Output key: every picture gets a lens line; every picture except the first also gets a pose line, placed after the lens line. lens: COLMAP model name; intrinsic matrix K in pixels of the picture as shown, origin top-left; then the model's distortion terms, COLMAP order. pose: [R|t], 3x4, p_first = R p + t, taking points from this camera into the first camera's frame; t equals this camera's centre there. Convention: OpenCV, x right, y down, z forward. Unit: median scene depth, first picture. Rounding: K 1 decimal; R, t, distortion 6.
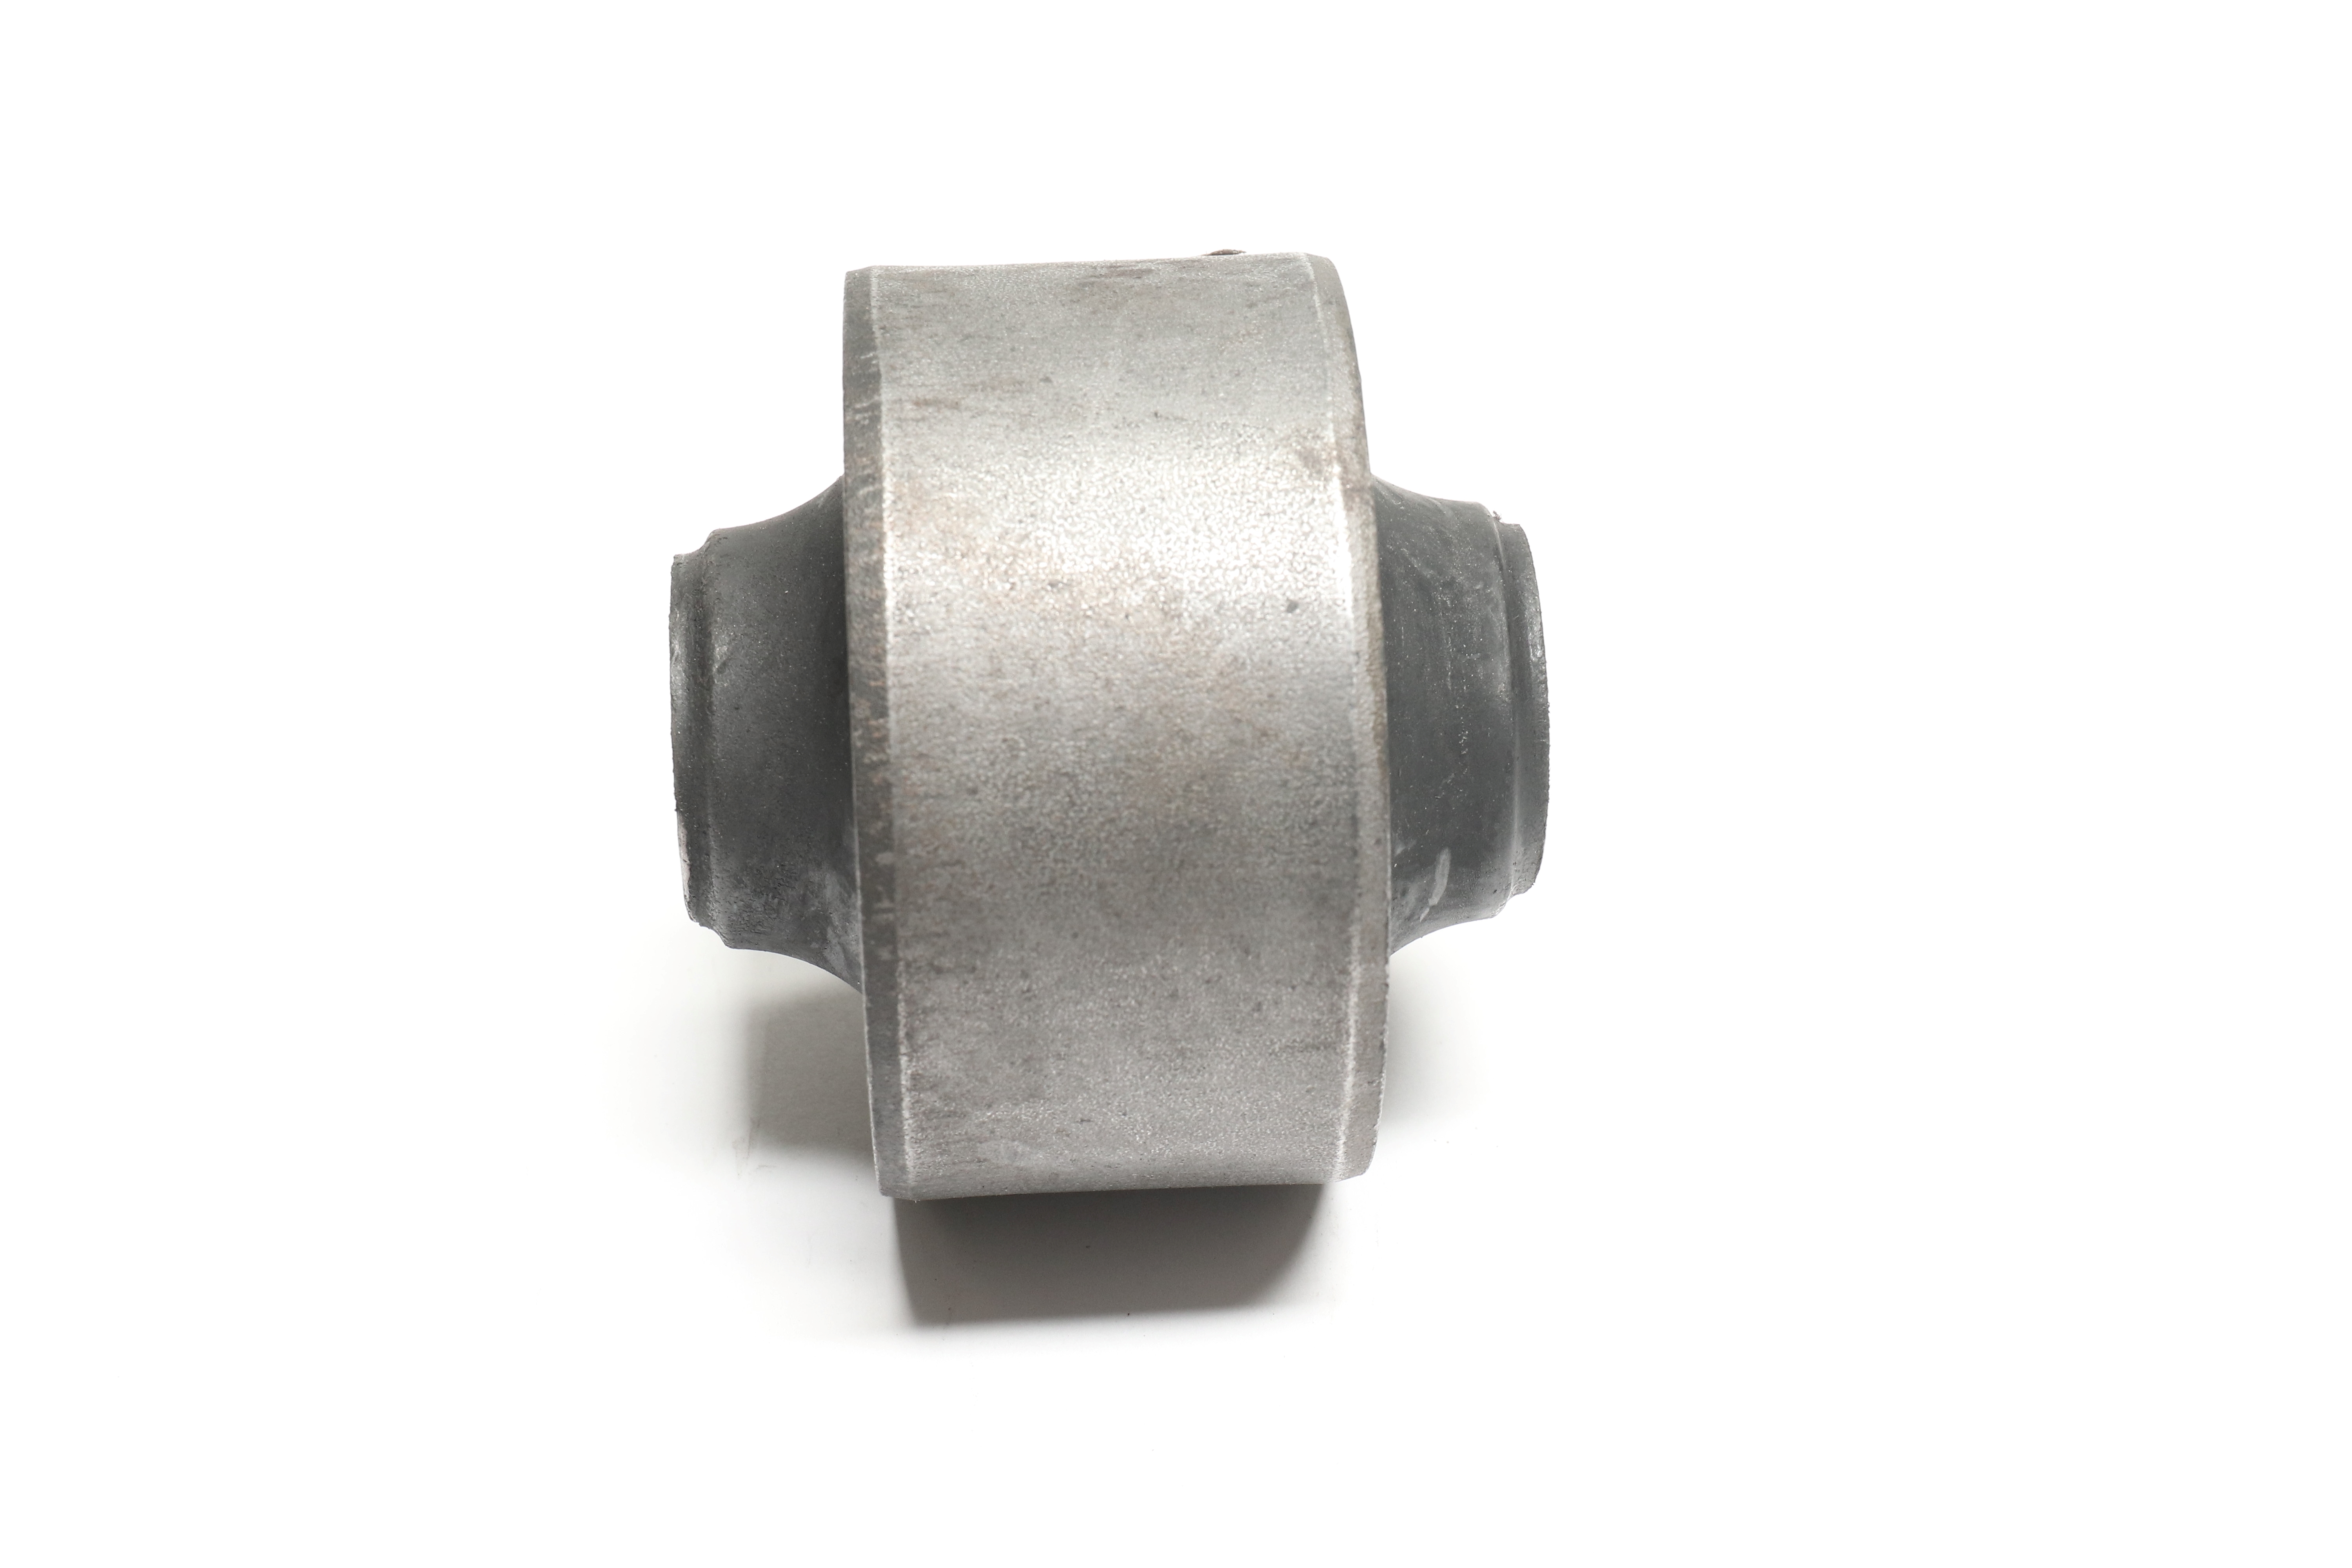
lens RADIAL K [[4972.2, 0, 1171.9], [0, 4972.2, 782.8], [0, 0, 1]] dist [-0.005972, 0.000000]
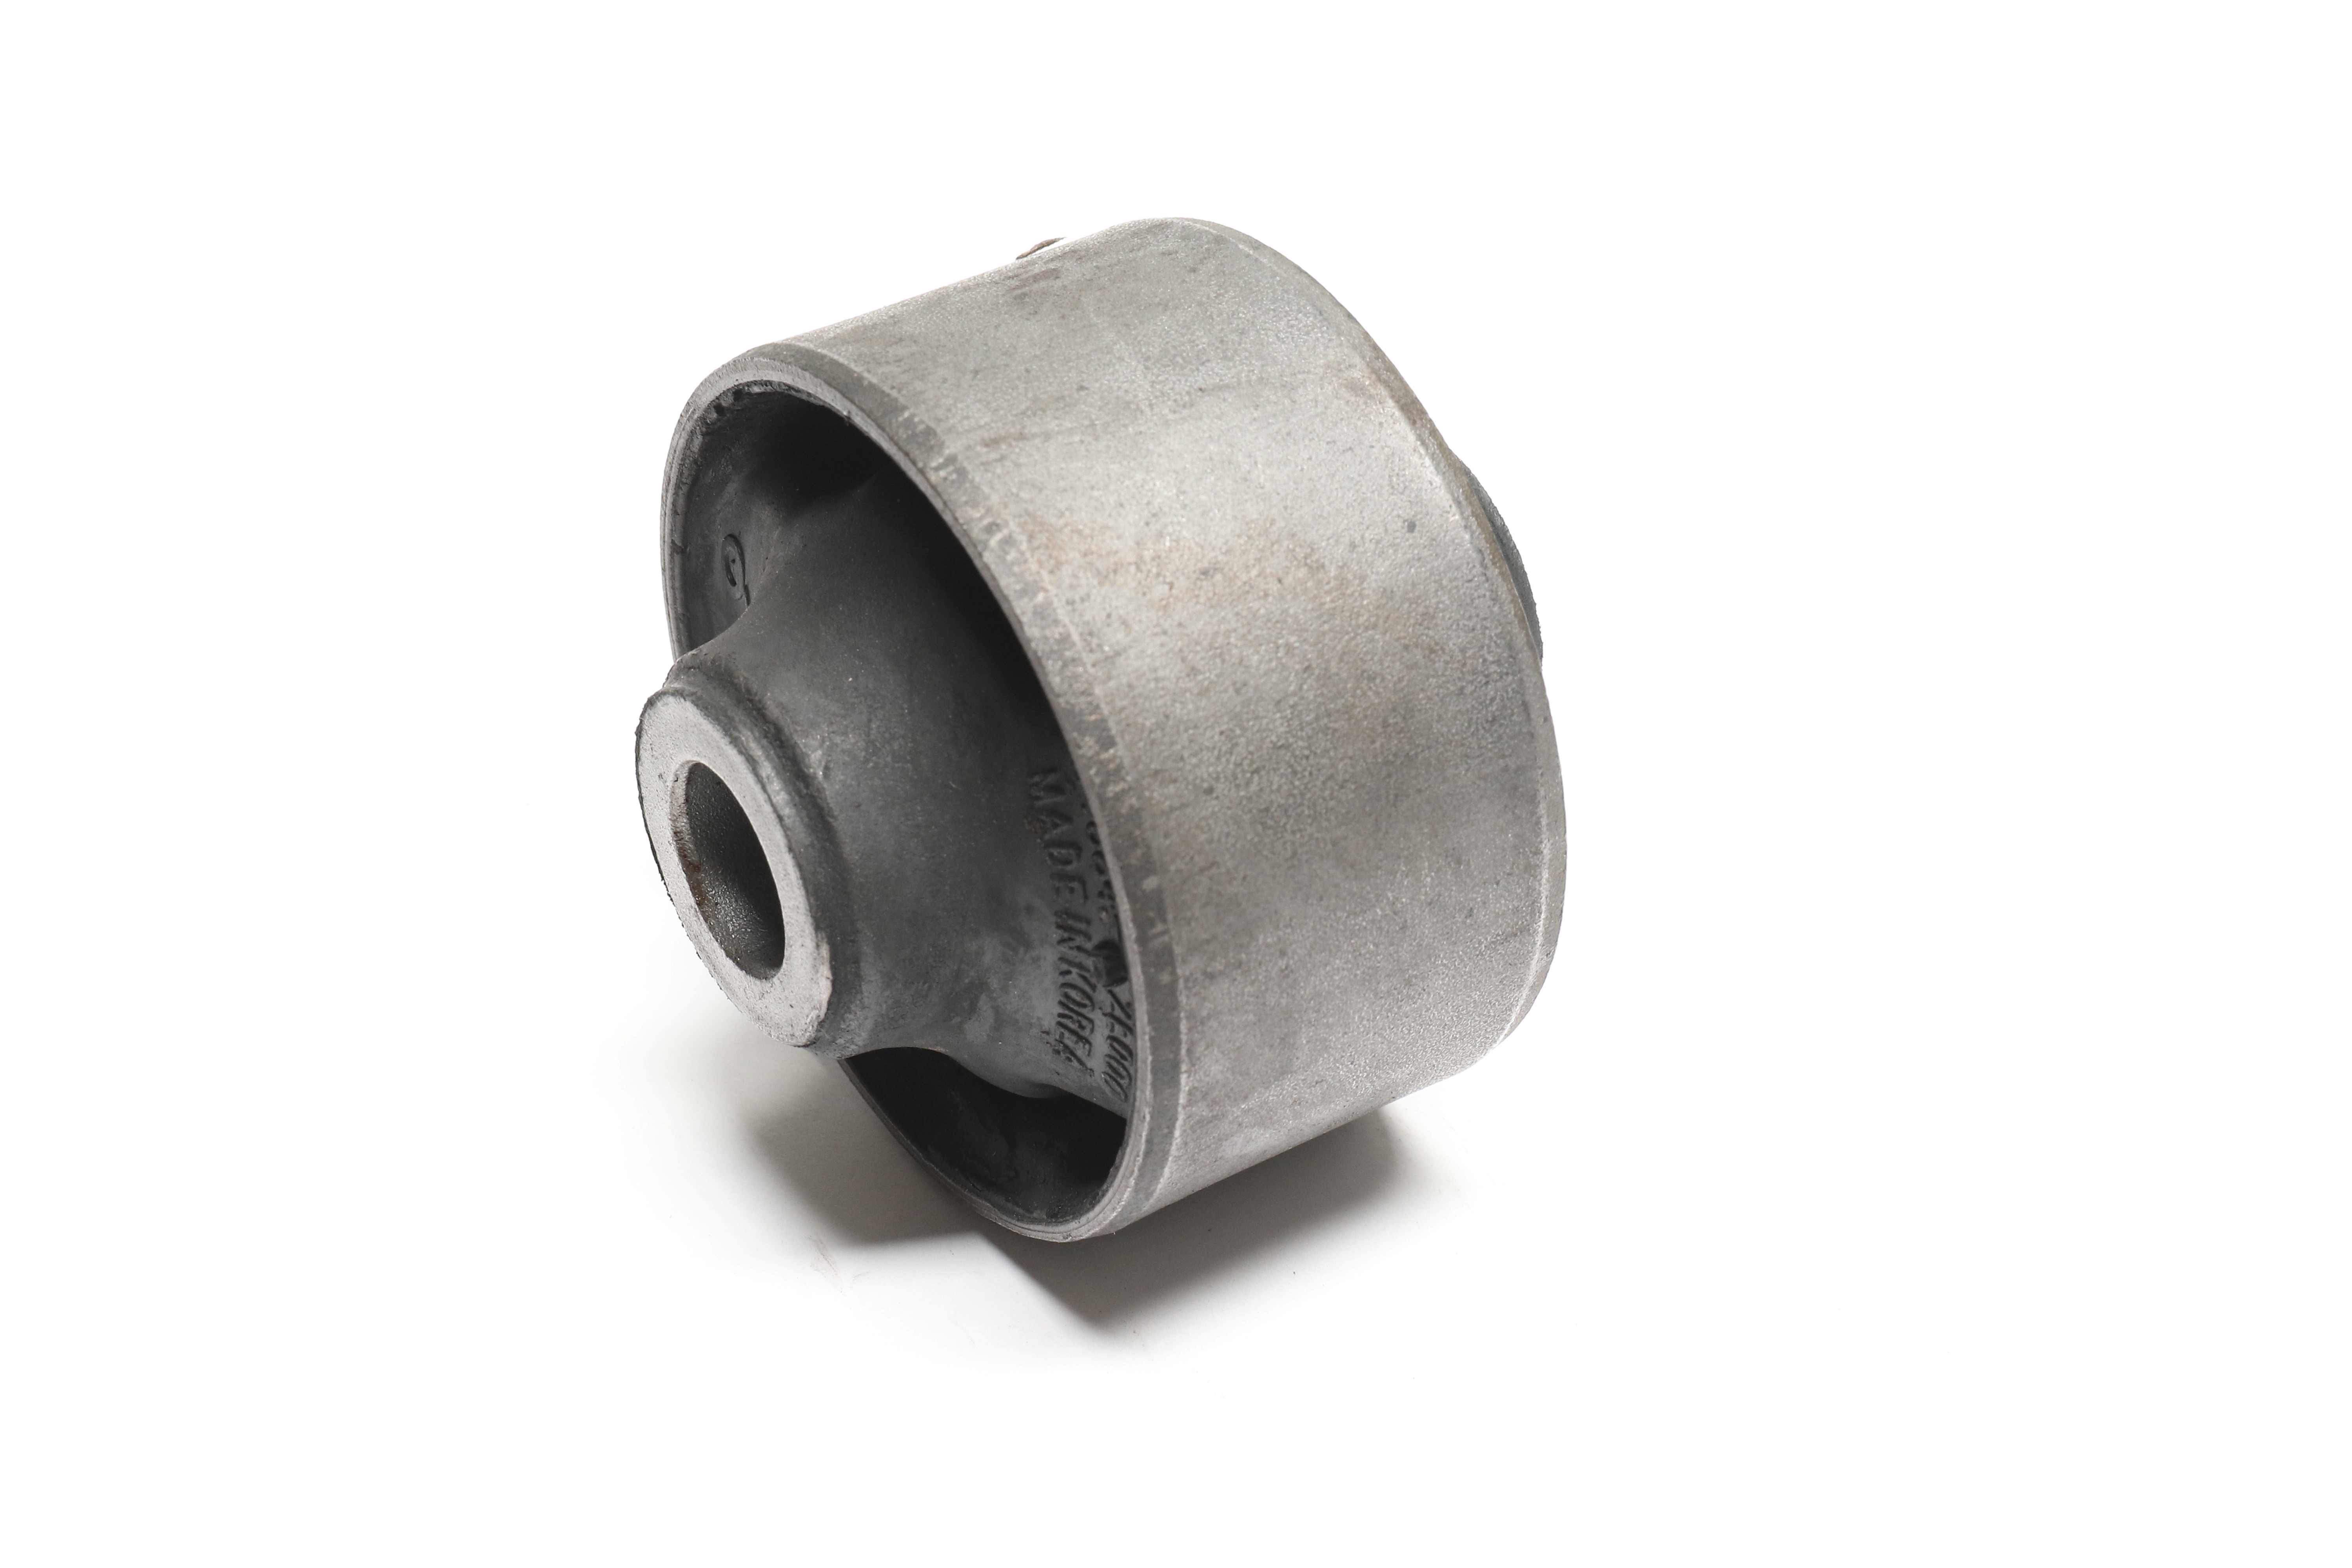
lens RADIAL K [[4972.2, 0, 1176.1], [0, 4972.2, 784.2], [0, 0, 1]] dist [-0.005972, 0.000000]
pose [[0.843819, -0.304195, 0.442080, -0.482701], [0.305643, 0.949569, 0.070001, -0.070952], [-0.441079, 0.076050, 0.894240, 0.108154]]
